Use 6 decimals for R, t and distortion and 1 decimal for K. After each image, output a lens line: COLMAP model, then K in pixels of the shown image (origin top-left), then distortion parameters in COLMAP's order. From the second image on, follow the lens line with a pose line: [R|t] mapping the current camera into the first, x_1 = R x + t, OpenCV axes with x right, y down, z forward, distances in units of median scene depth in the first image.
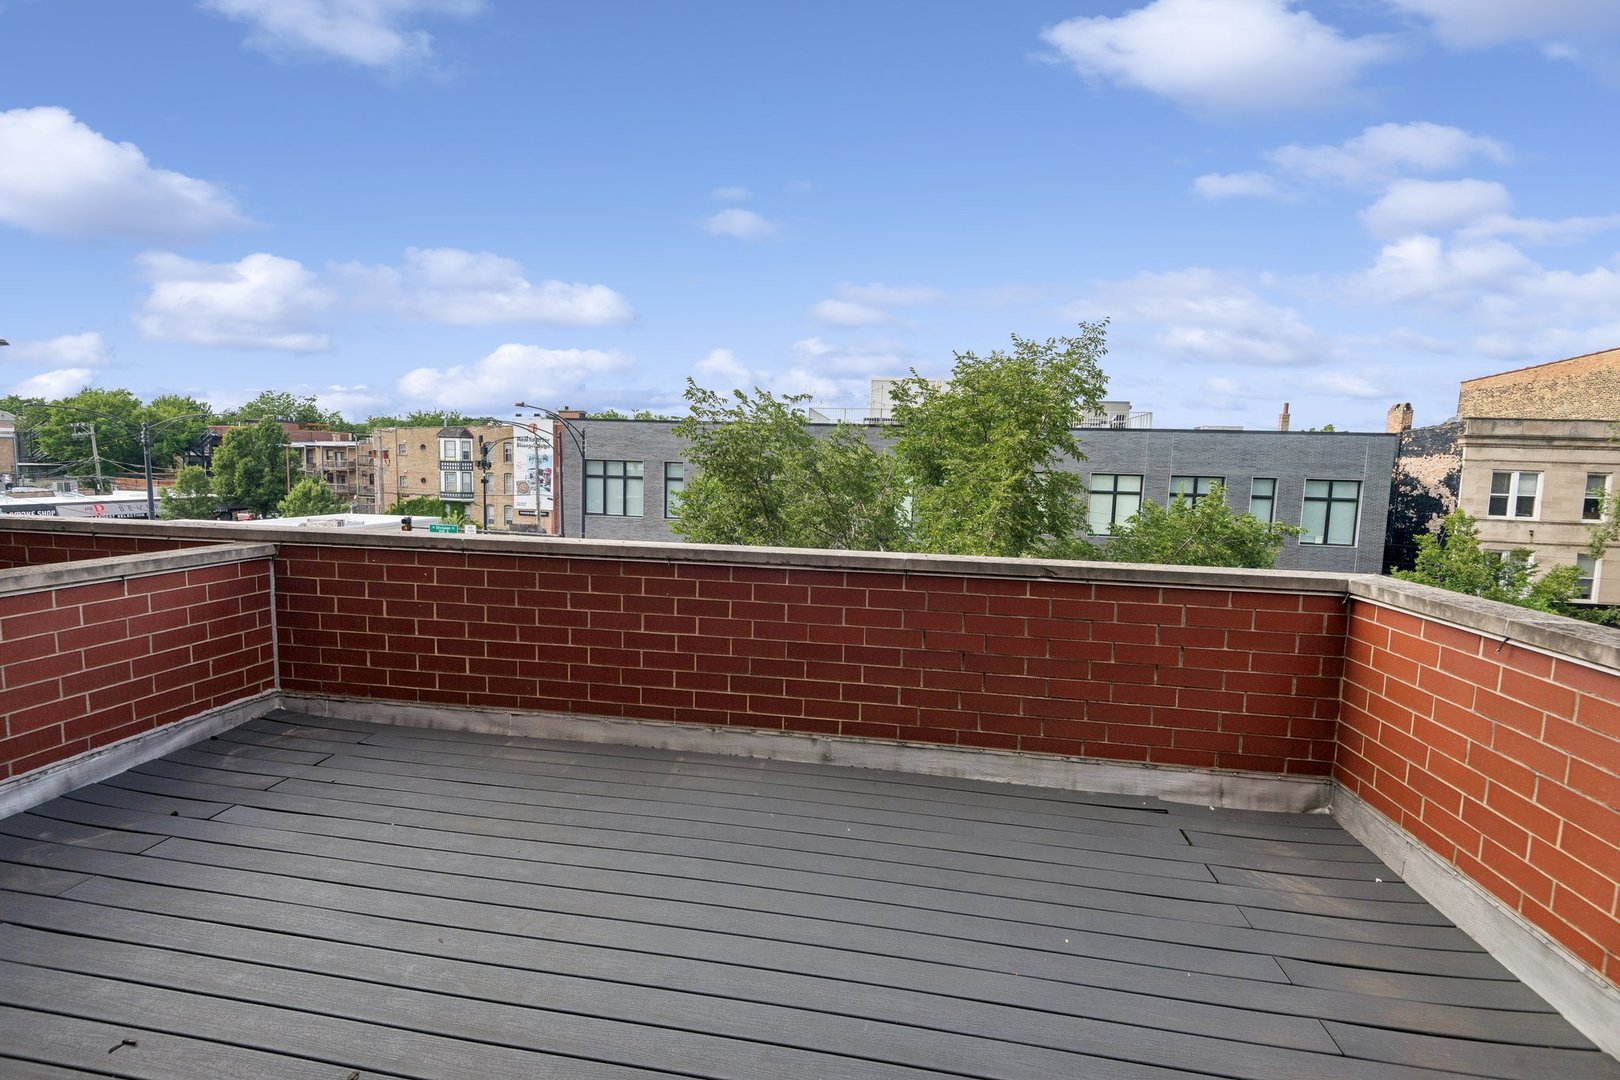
lens RADIAL K [[737.7, 0, 805.4], [0, 737.7, 536.3], [0, 0, 1]] dist [0.033057, -0.018413]
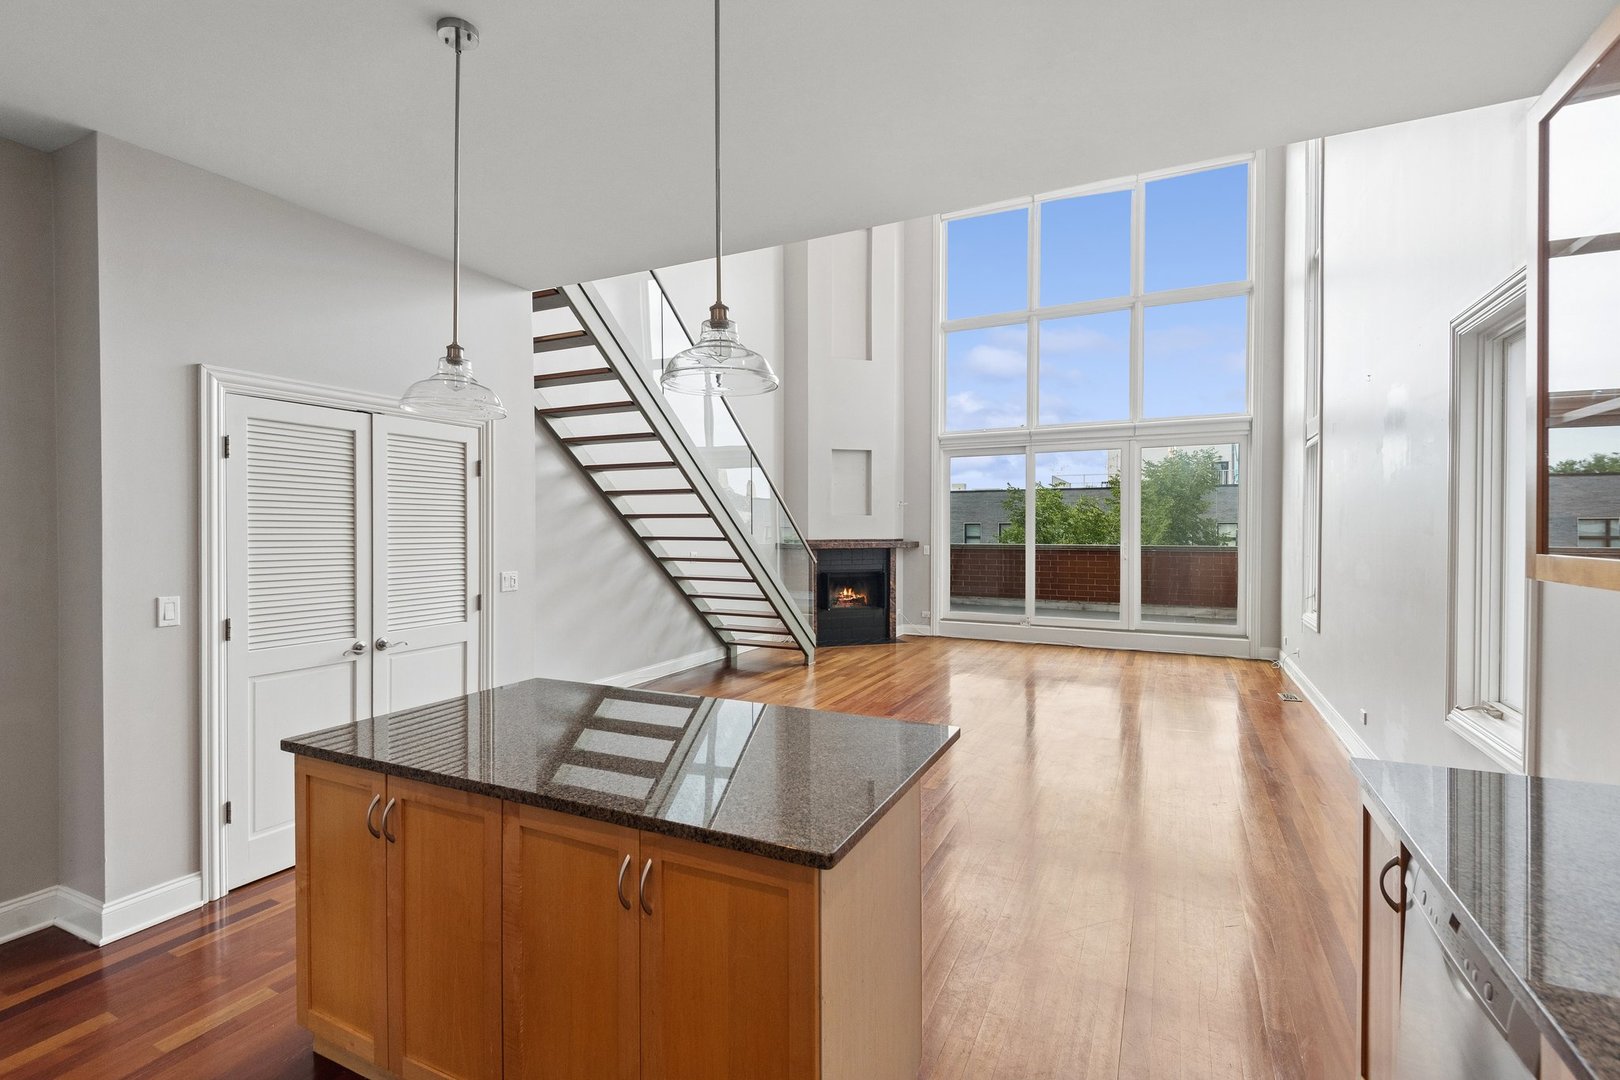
lens RADIAL K [[737.7, 0, 798.1], [0, 737.7, 535.0], [0, 0, 1]] dist [0.033057, -0.018413]
pose [[0.950408, -0.027694, -0.309770, -0.021133], [-0.000207, 0.995971, -0.089676, 0.039261], [0.311005, 0.085293, 0.946573, -0.360043]]
